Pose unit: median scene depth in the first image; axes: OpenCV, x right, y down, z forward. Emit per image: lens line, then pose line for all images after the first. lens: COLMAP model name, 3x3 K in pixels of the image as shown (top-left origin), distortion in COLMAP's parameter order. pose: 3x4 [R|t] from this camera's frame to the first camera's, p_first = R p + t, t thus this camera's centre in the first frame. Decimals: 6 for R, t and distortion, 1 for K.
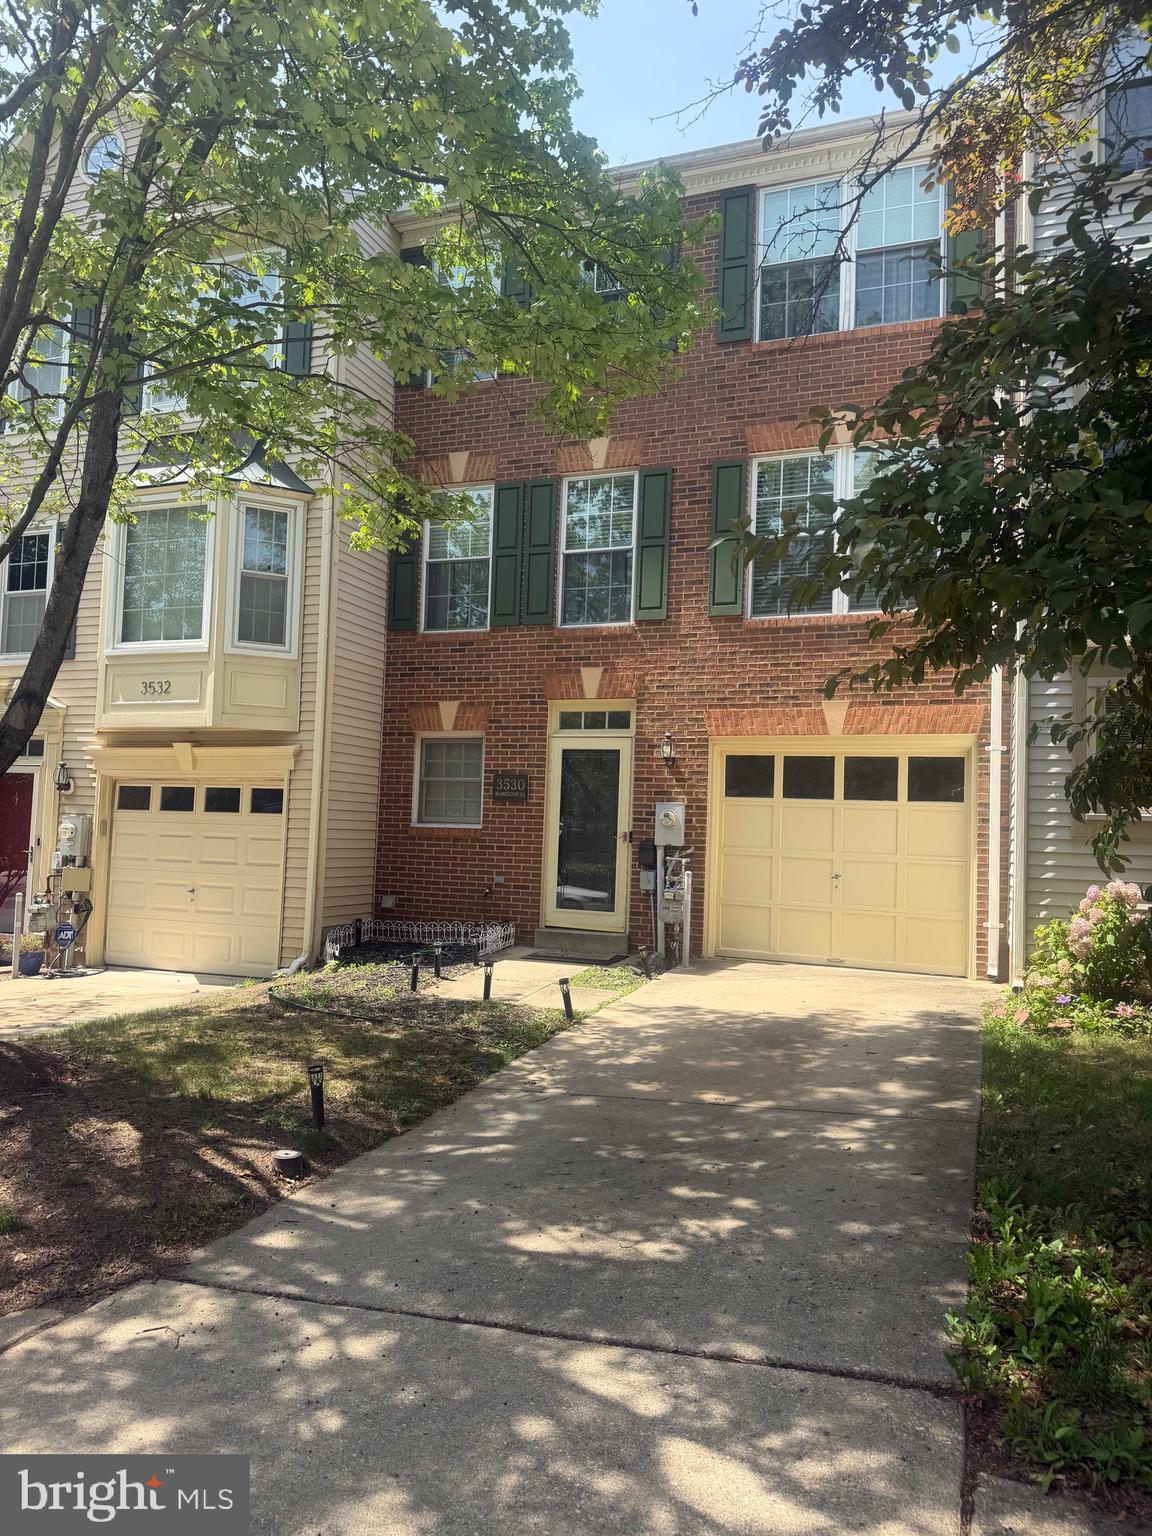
lens RADIAL K [[1072.1, 0, 576.0], [0, 1072.1, 768.0], [0, 0, 1]] dist [0.118361, -0.191917]
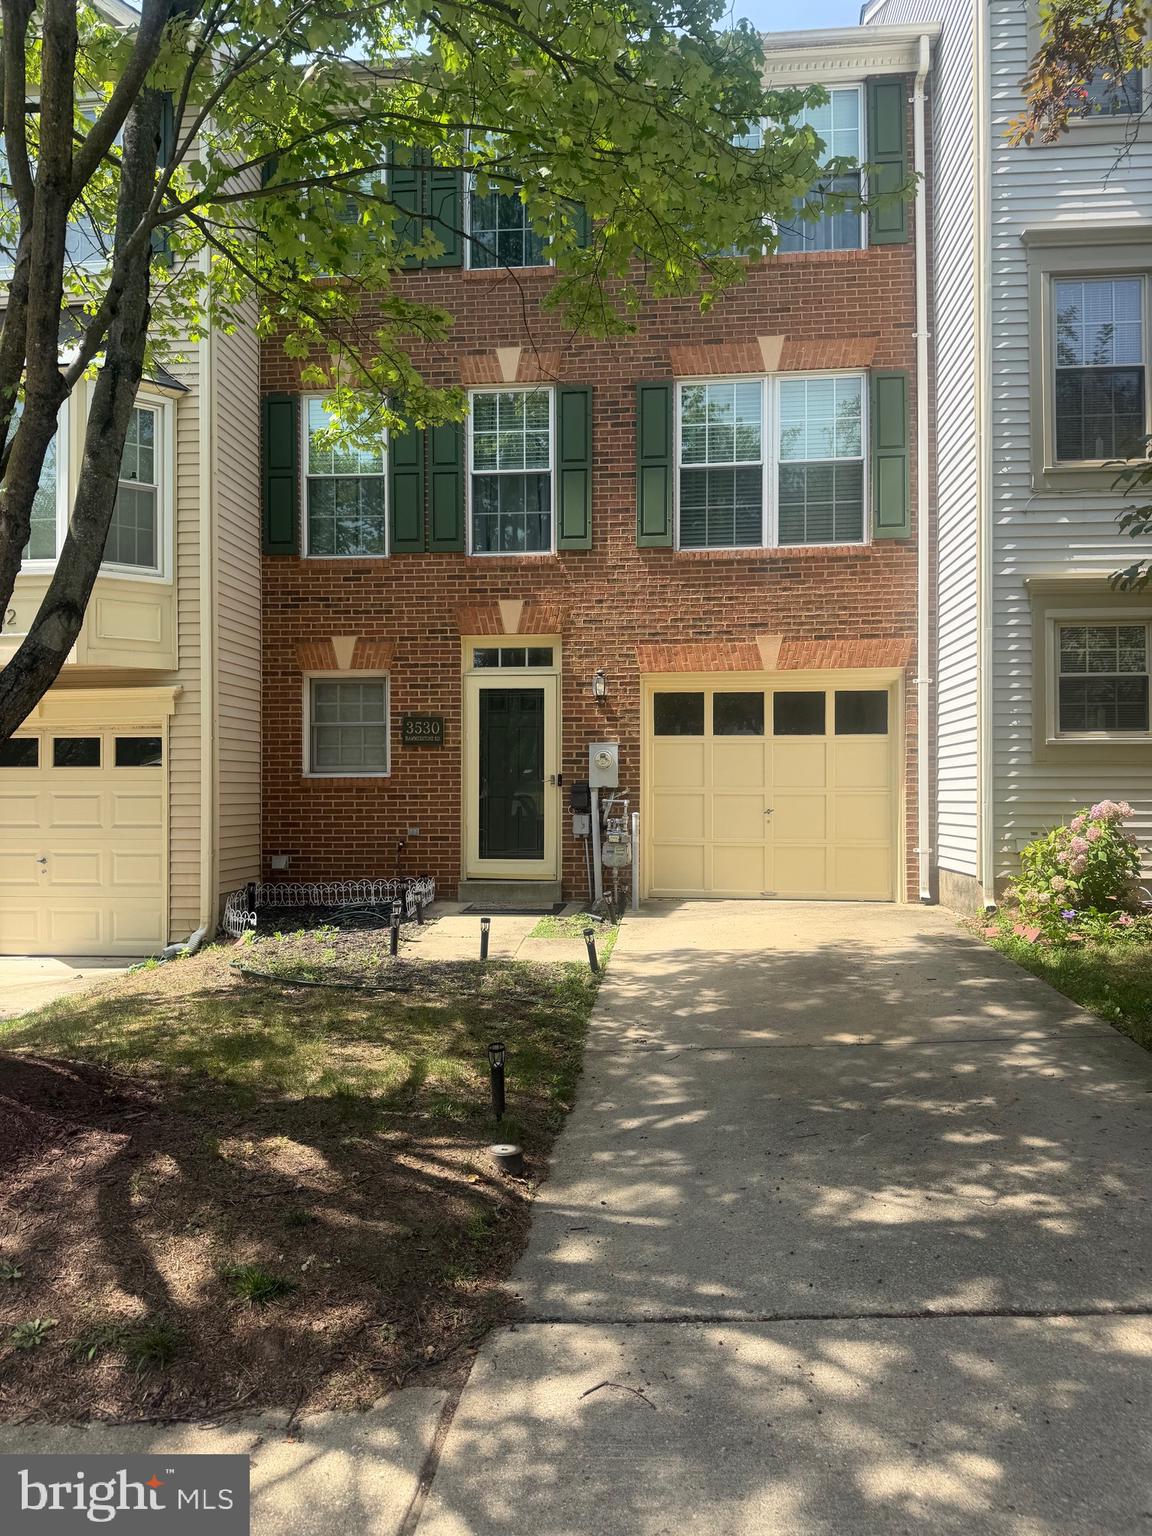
lens RADIAL K [[1070.9, 0, 610.4], [0, 1070.9, 772.1], [0, 0, 1]] dist [0.162601, -0.355526]
pose [[0.962764, -0.031694, 0.268478, -0.164184], [0.018087, 0.998430, 0.053005, 0.007791], [-0.269737, -0.046176, 0.961826, 0.073990]]
